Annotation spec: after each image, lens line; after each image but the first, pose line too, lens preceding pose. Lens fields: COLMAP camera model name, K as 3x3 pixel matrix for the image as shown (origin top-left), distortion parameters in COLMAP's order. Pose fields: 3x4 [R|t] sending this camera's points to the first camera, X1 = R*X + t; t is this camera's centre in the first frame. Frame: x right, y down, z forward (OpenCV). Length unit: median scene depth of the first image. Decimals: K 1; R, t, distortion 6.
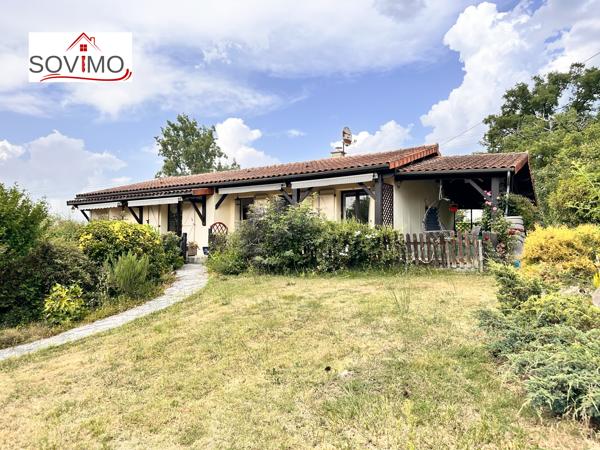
lens RADIAL K [[485.7, 0, 321.9], [0, 485.7, 209.0], [0, 0, 1]] dist [0.034606, -0.004294]
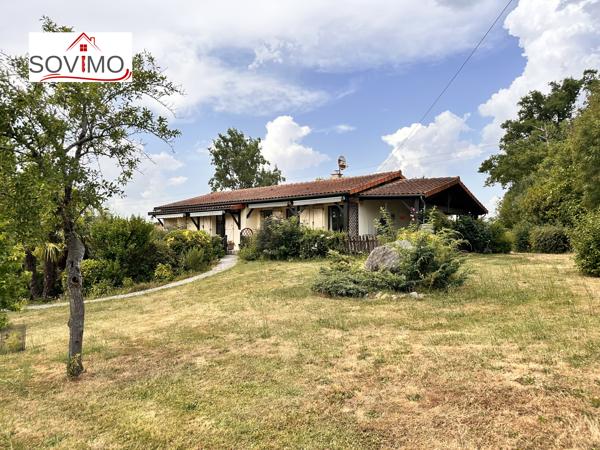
lens RADIAL K [[489.2, 0, 301.2], [0, 489.2, 223.5], [0, 0, 1]] dist [0.046208, -0.067277]
pose [[0.989246, -0.008006, -0.146041, 0.137759], [0.013602, 0.999209, 0.037359, -0.031926], [0.145627, -0.038944, 0.988573, -0.380211]]
